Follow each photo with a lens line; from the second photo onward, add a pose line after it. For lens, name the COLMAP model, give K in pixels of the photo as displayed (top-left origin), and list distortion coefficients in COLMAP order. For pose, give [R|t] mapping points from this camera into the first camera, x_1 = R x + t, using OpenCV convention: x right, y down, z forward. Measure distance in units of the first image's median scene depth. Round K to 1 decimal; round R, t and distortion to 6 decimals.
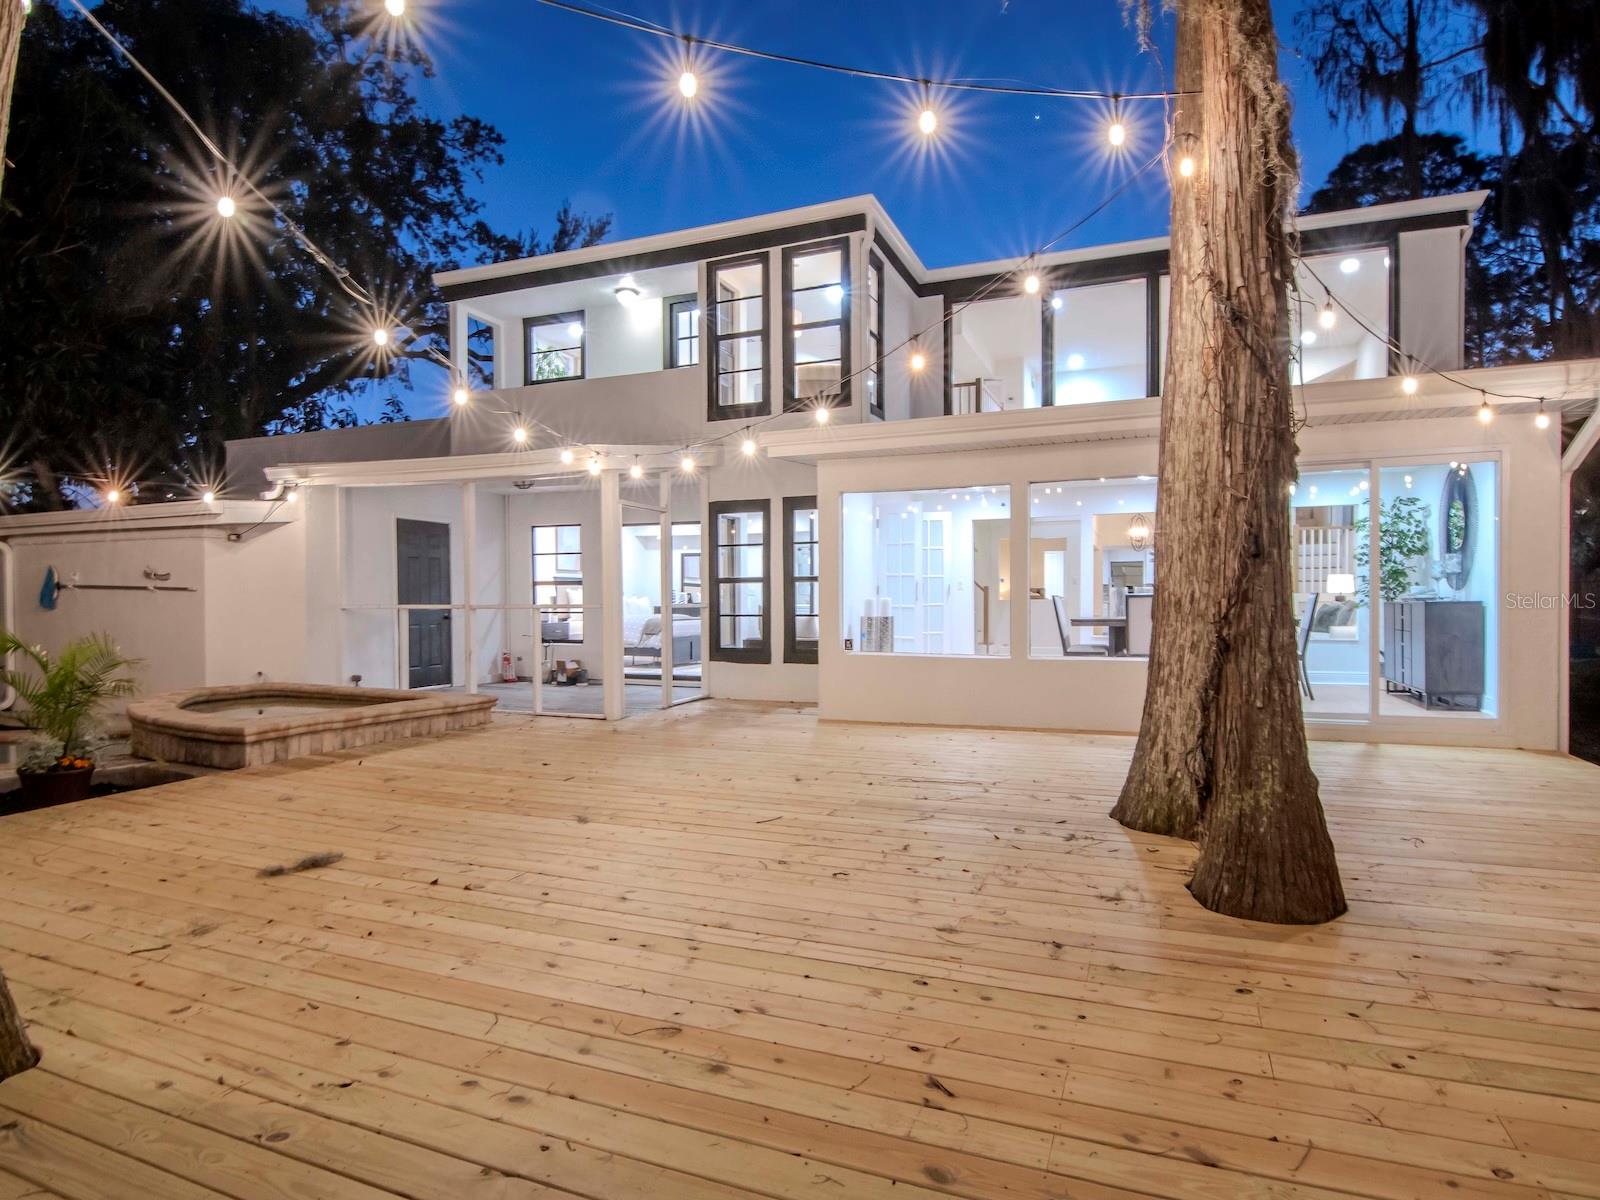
lens RADIAL K [[875.5, 0, 800.0], [0, 875.5, 600.0], [0, 0, 1]] dist [0.001215, -0.018344]
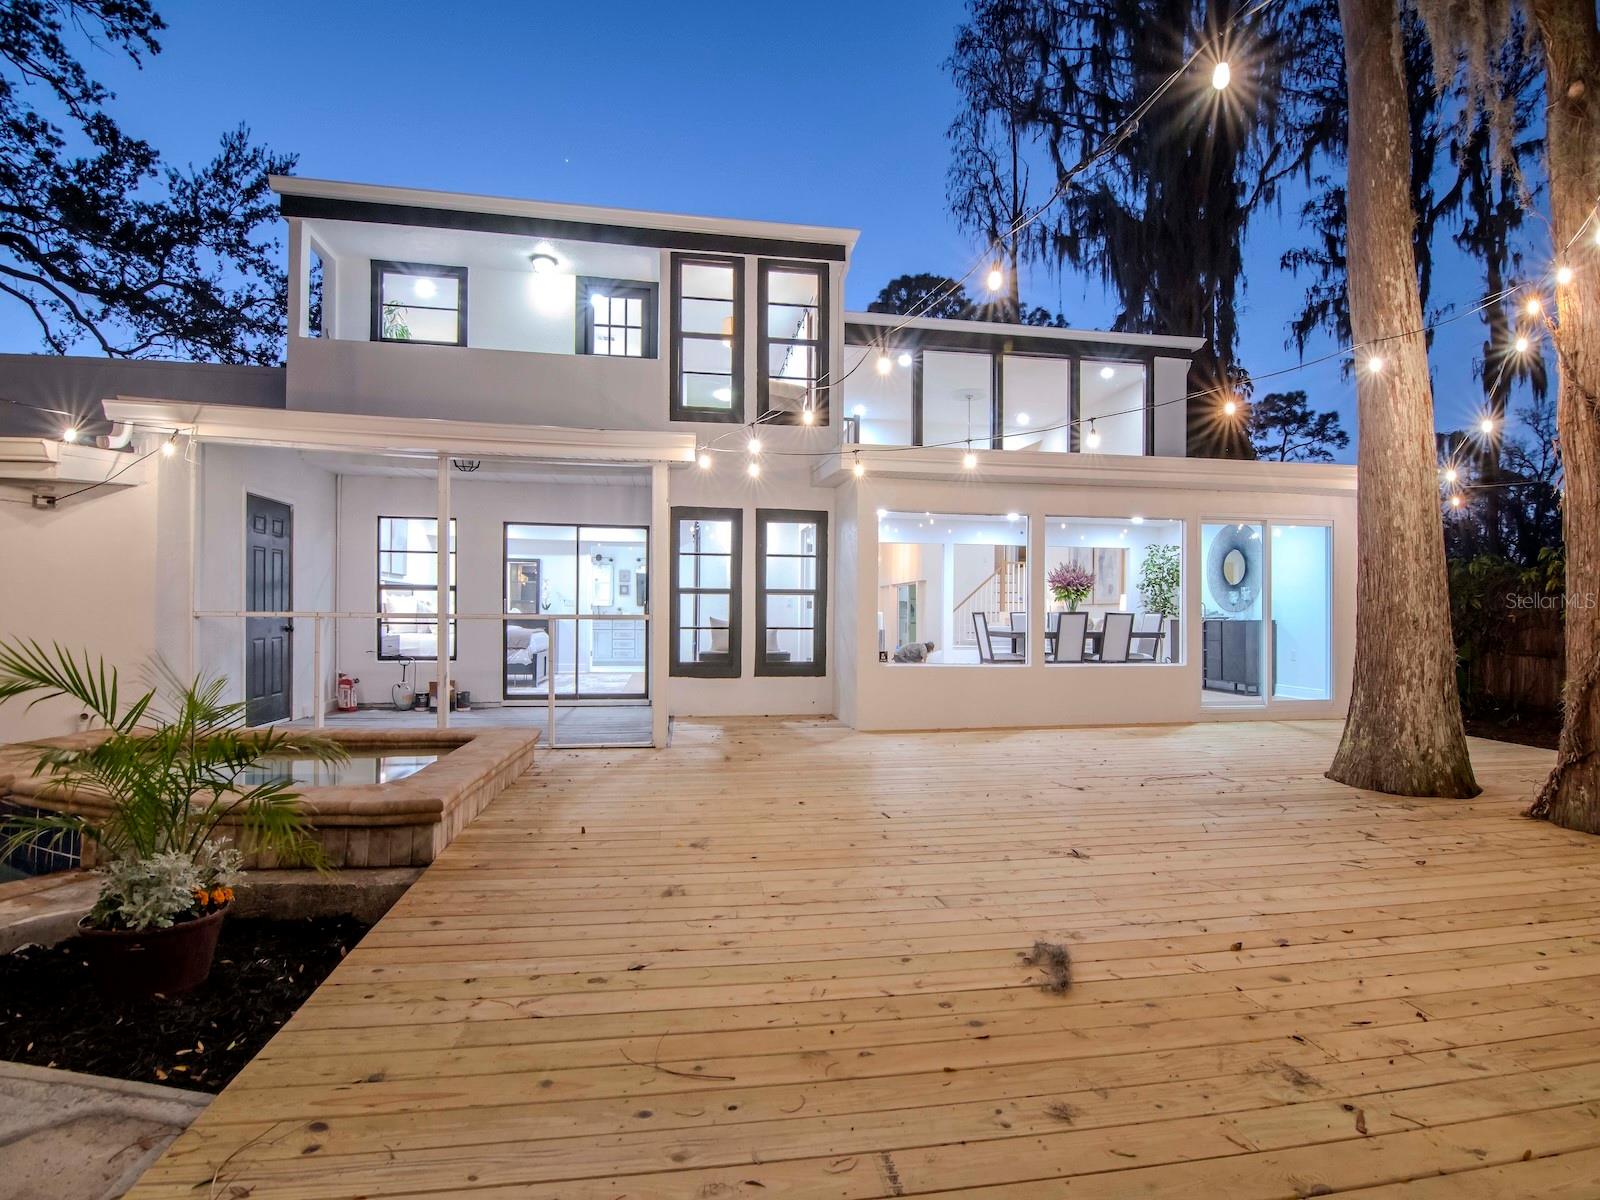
lens RADIAL K [[790.5, 0, 836.9], [0, 790.5, 599.2], [0, 0, 1]] dist [-0.009669, -0.006148]
pose [[0.847180, 0.022321, 0.530838, -0.408572], [-0.013028, 0.999689, -0.021243, 0.002663], [-0.531147, 0.011081, 0.847207, 0.197412]]
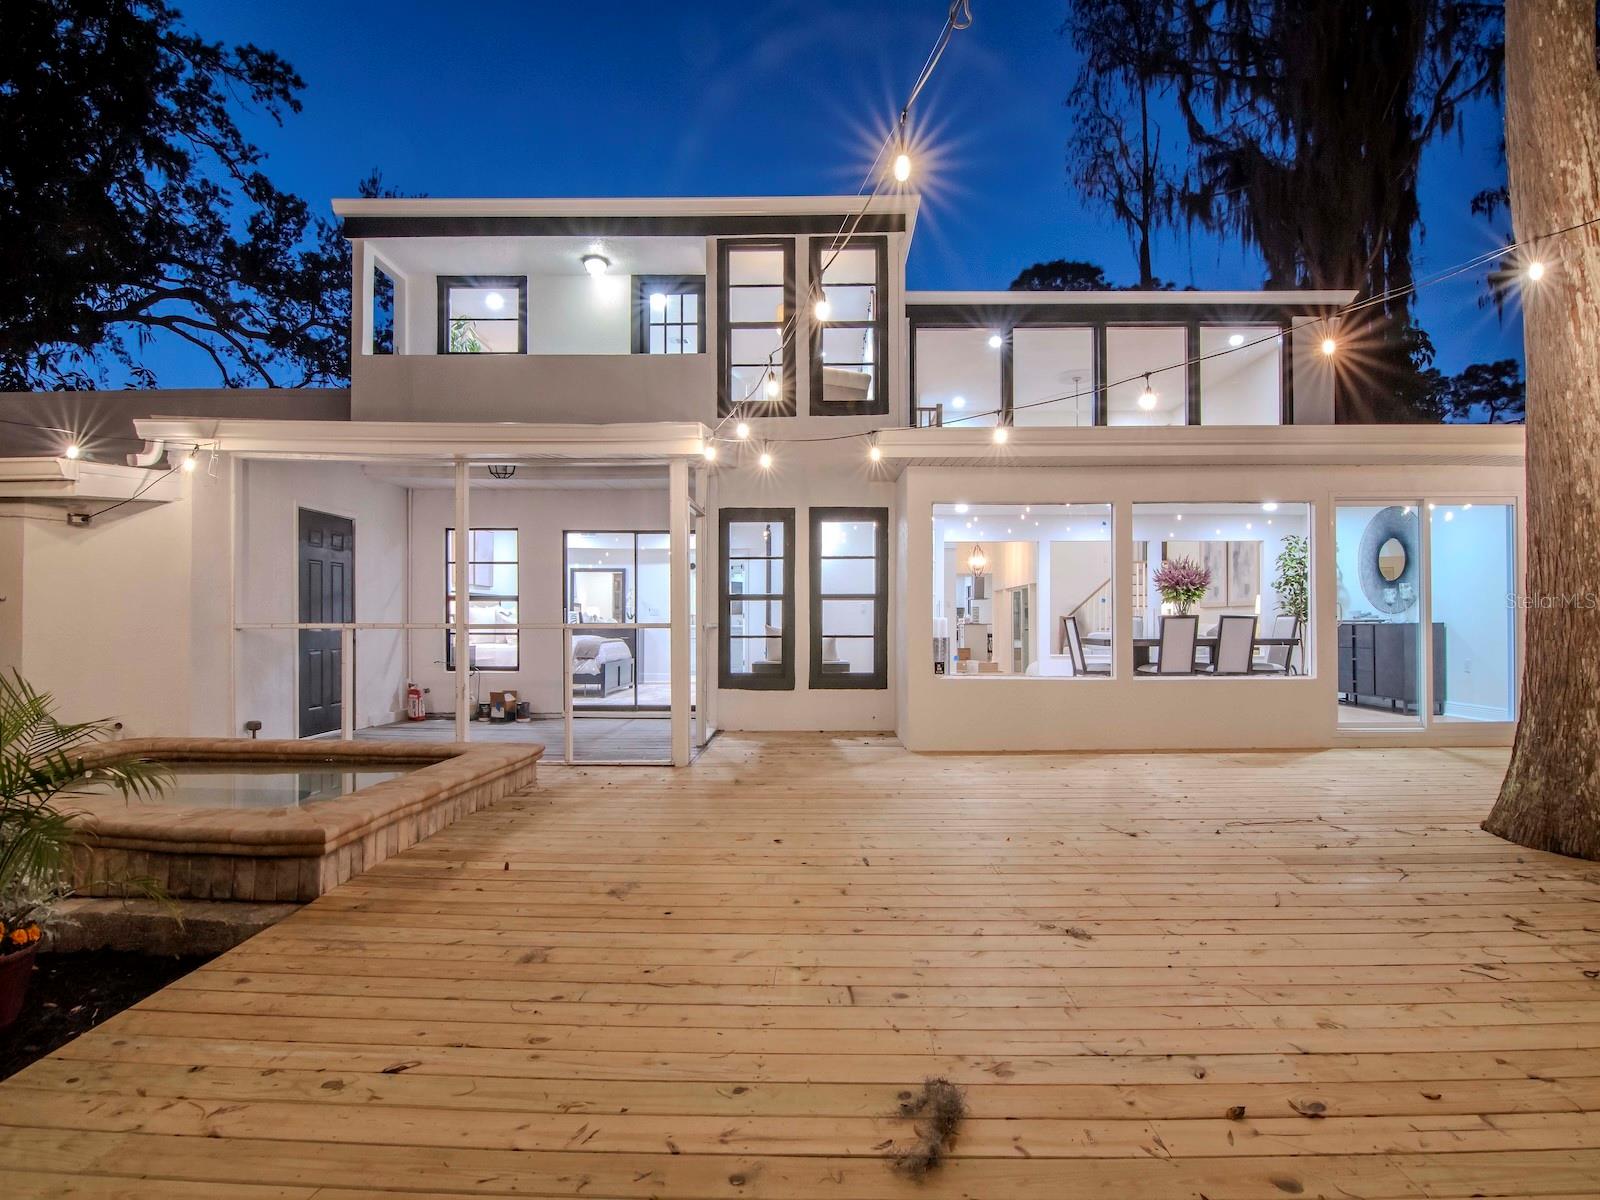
lens RADIAL K [[798.3, 0, 830.4], [0, 798.3, 608.8], [0, 0, 1]] dist [-0.015875, -0.003120]
pose [[0.930683, 0.009878, 0.365693, -0.299949], [-0.003880, 0.999846, -0.017133, 0.002832], [-0.365806, 0.014526, 0.930578, 0.218998]]
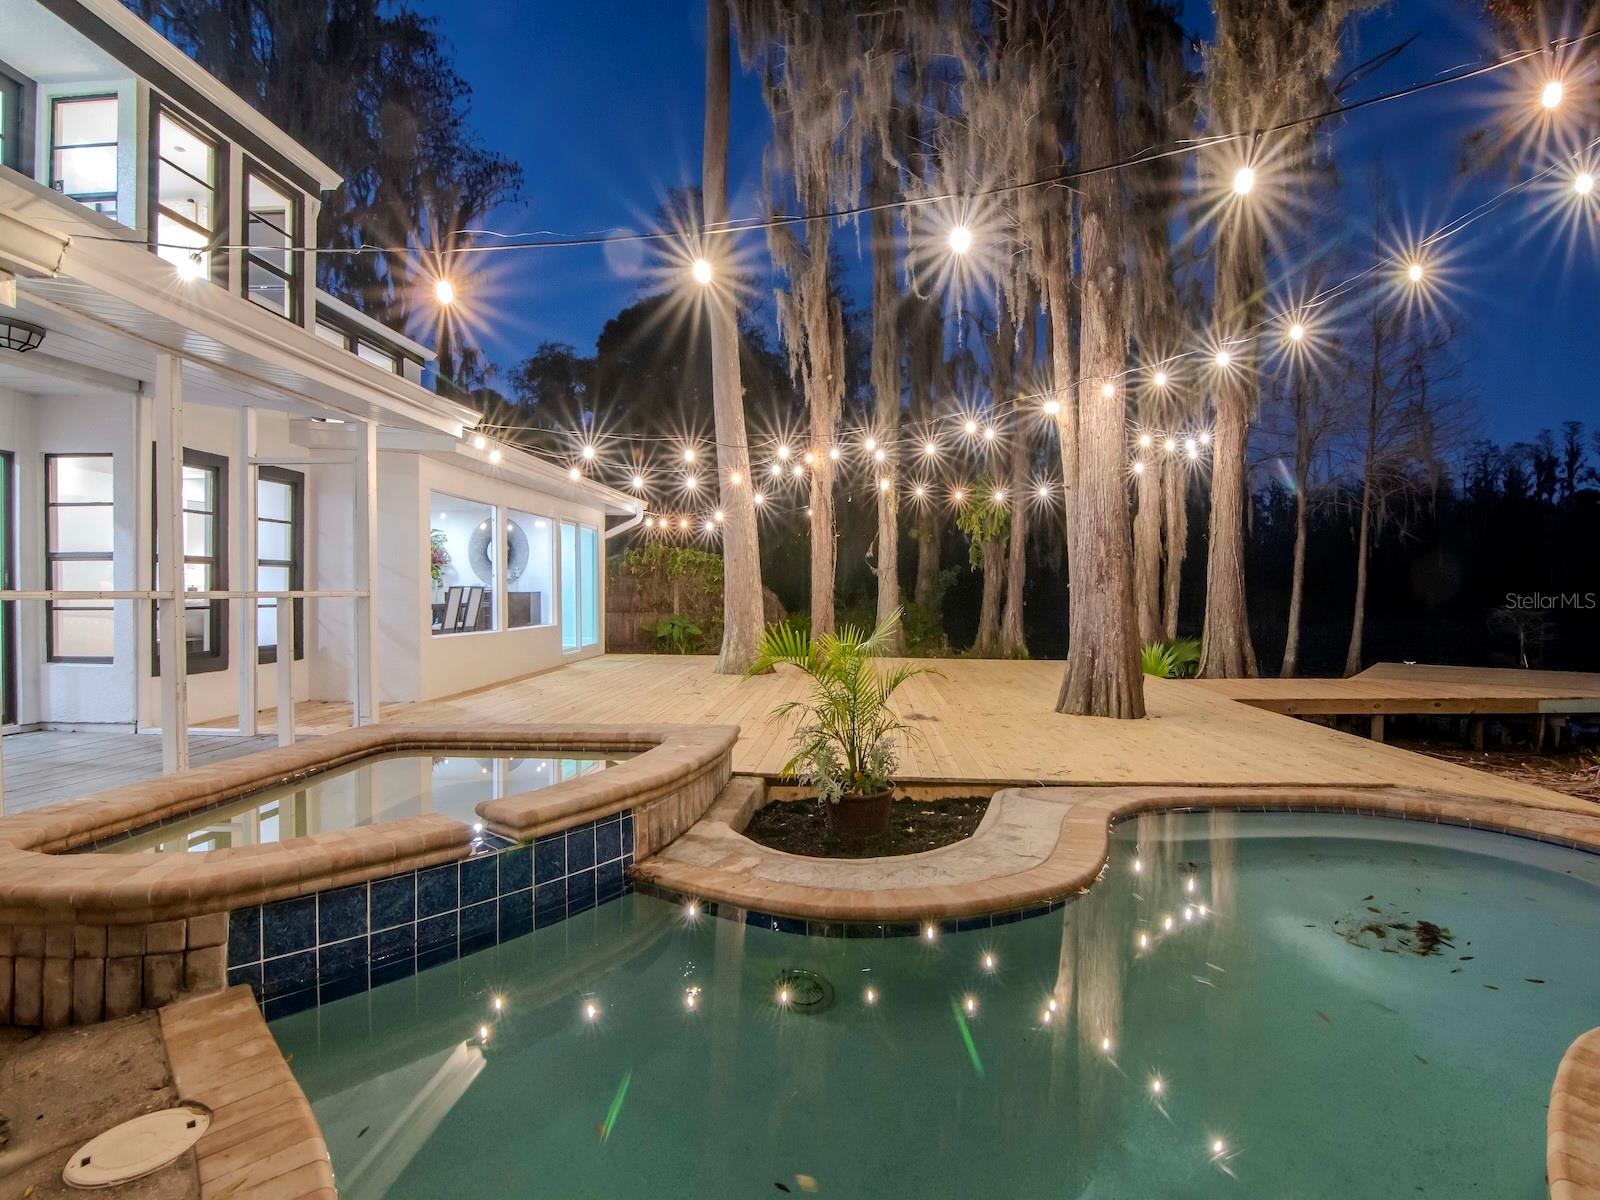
lens RADIAL K [[790.5, 0, 836.9], [0, 790.5, 599.2], [0, 0, 1]] dist [-0.009669, -0.006148]
pose [[-0.343553, -0.002536, 0.939130, -0.876721], [0.004030, 0.999983, 0.004174, 0.008963], [-0.939125, 0.005219, -0.343537, 0.730104]]
